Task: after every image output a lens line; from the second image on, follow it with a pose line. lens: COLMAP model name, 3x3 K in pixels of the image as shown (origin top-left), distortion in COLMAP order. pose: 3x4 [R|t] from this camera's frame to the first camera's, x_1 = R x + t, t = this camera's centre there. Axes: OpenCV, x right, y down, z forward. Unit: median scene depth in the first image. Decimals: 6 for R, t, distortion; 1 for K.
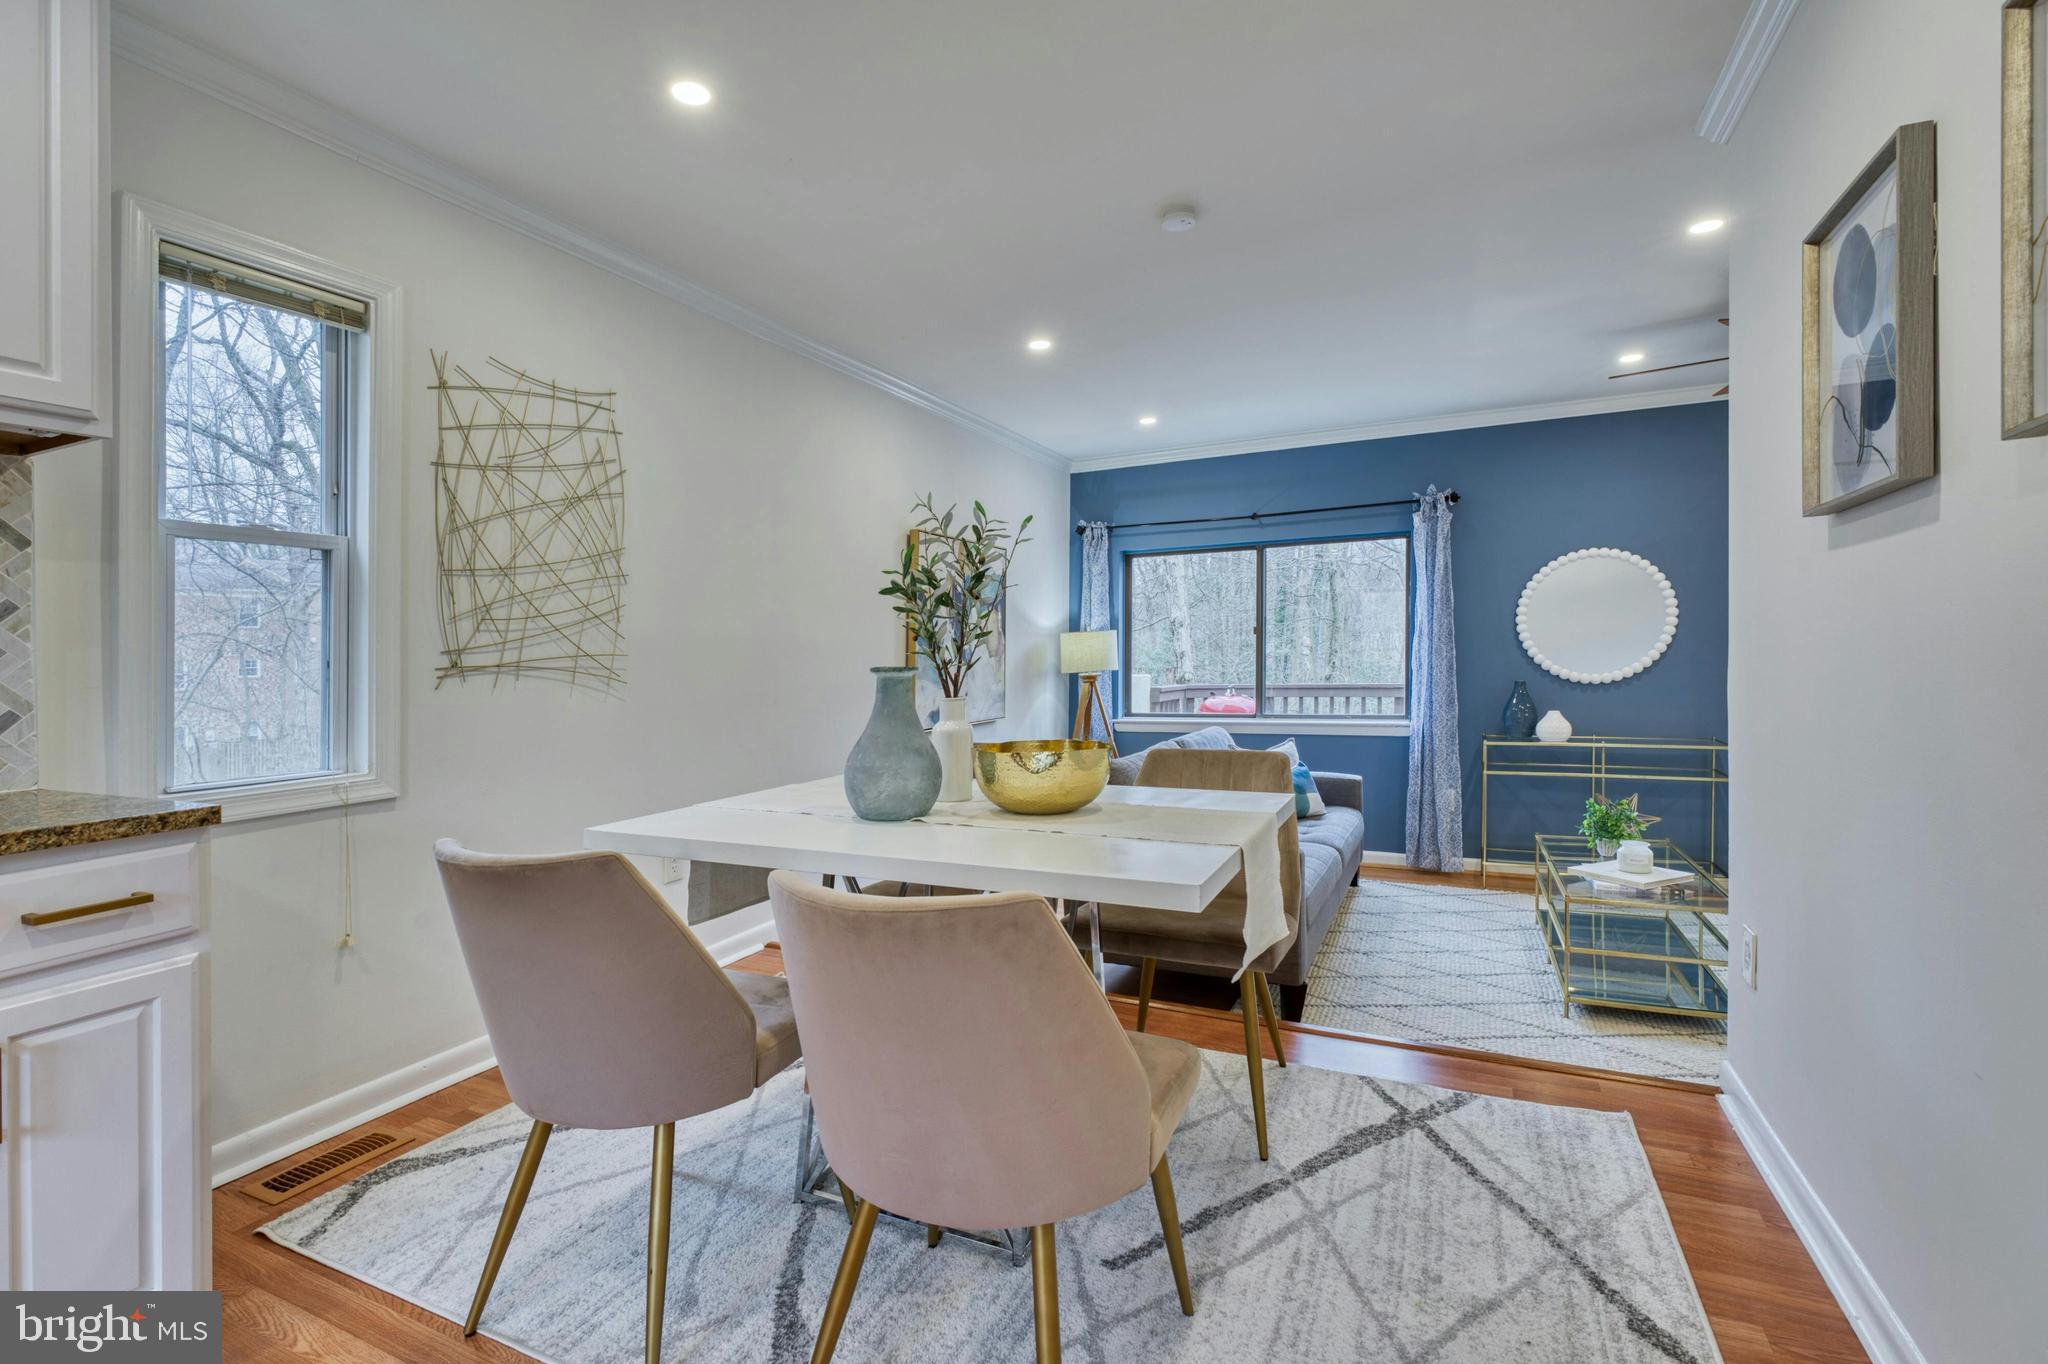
lens RADIAL K [[936.1, 0, 1019.4], [0, 936.1, 658.2], [0, 0, 1]] dist [0.005279, 0.000201]
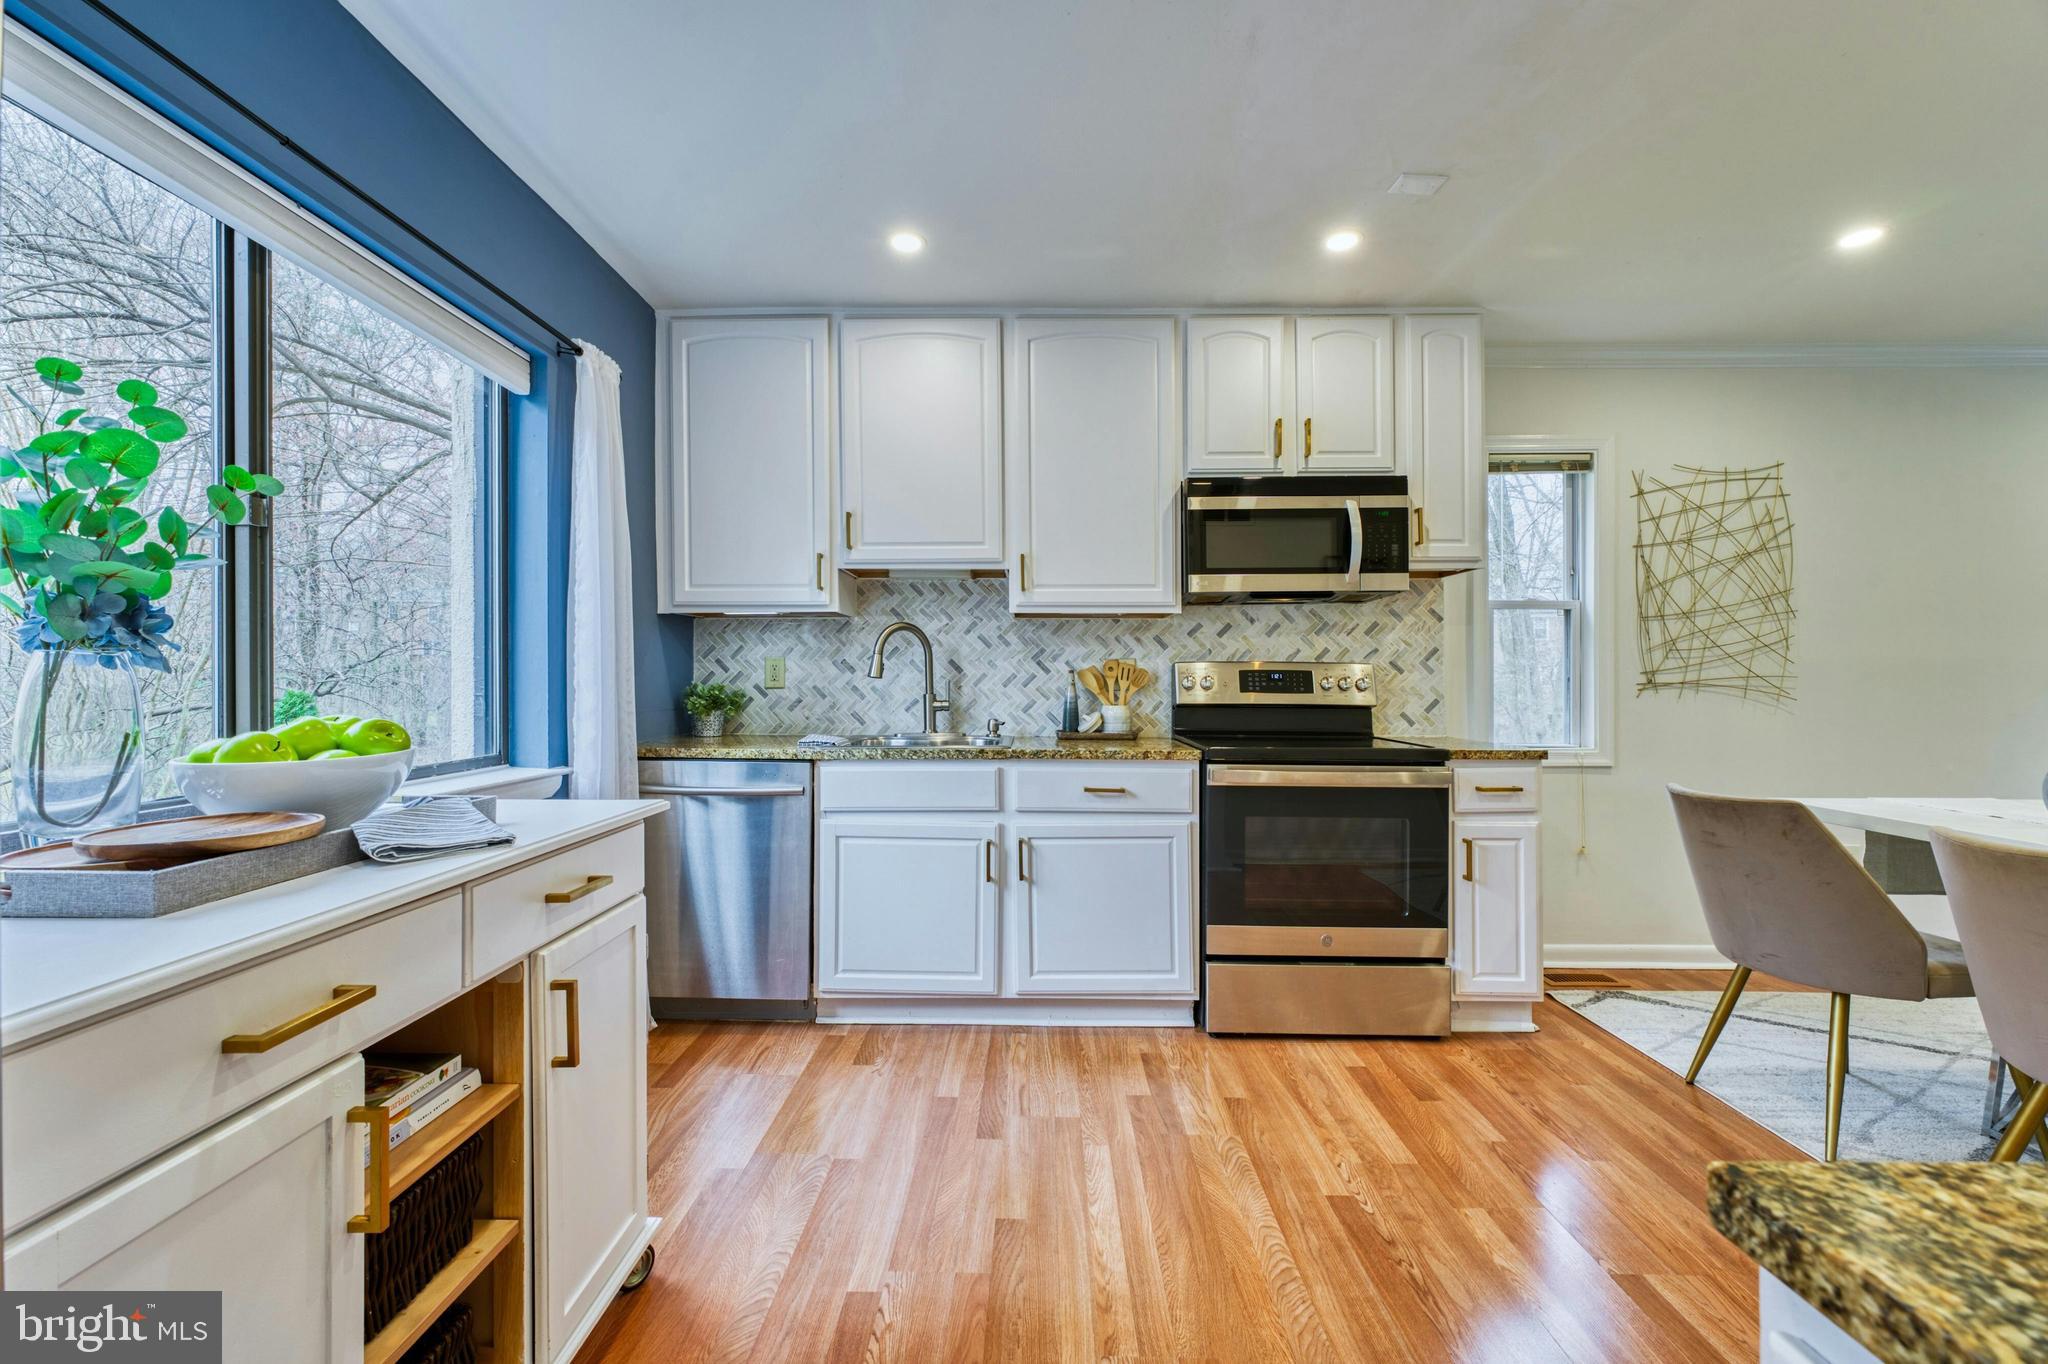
lens RADIAL K [[824.2, 0, 1009.2], [0, 824.2, 642.3], [0, 0, 1]] dist [-0.007220, -0.000871]
pose [[0.407147, -0.017001, -0.913205, 0.158989], [-0.016636, 0.999523, -0.026025, -0.004158], [0.913211, 0.025788, 0.406670, -0.432006]]
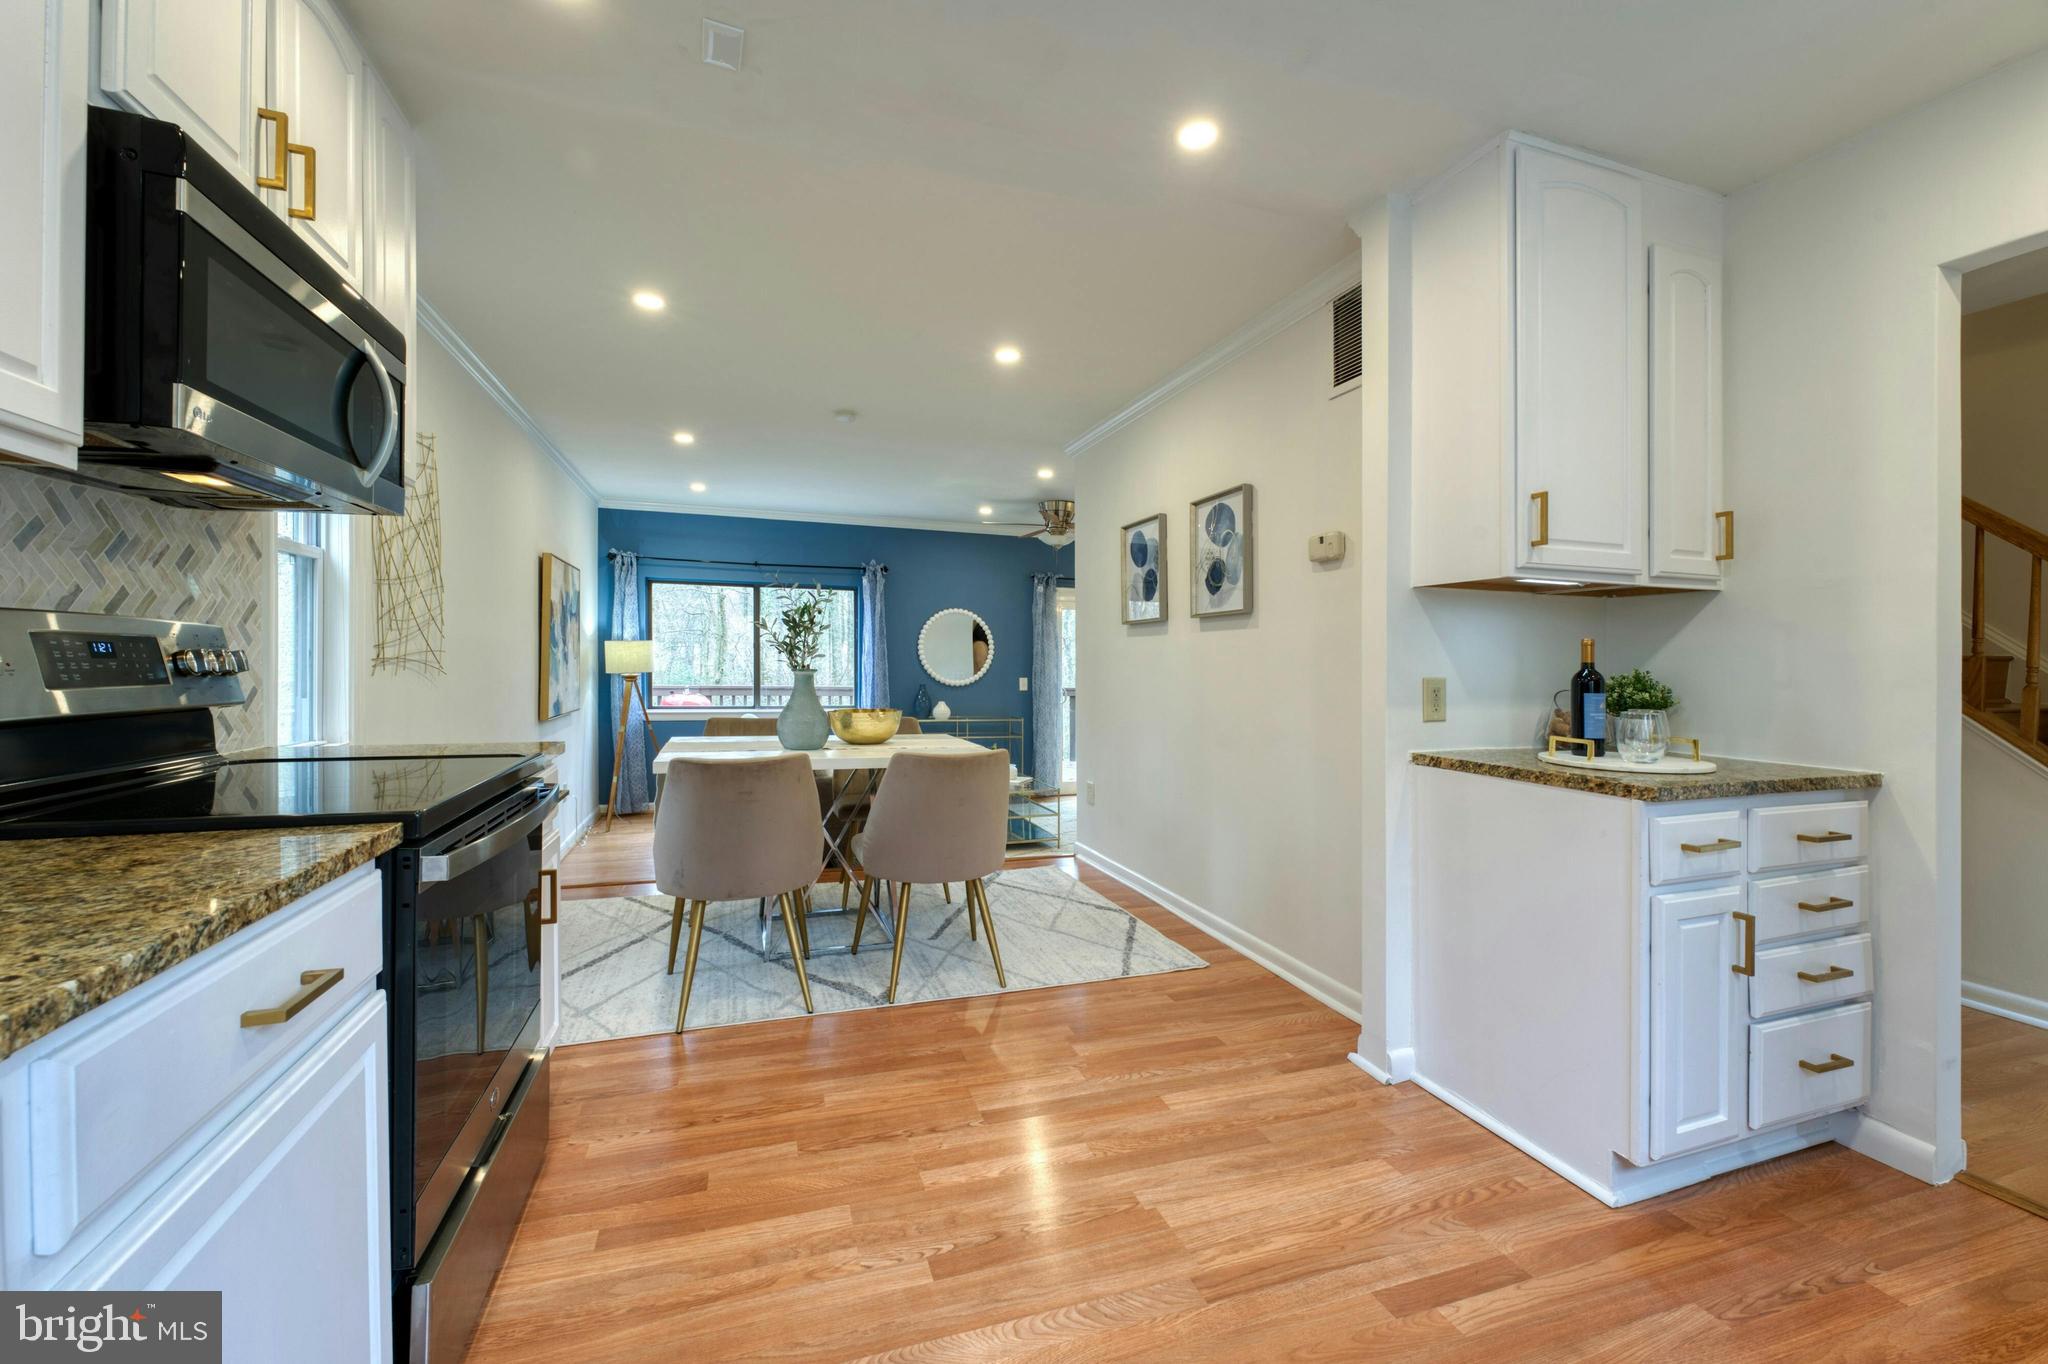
lens RADIAL K [[824.2, 0, 1027.8], [0, 824.2, 654.3], [0, 0, 1]] dist [-0.007220, -0.000871]
pose [[0.705940, 0.039349, 0.707178, -0.748102], [-0.029264, 0.999223, -0.026387, 0.008039], [-0.707667, -0.002067, 0.706543, -0.354443]]
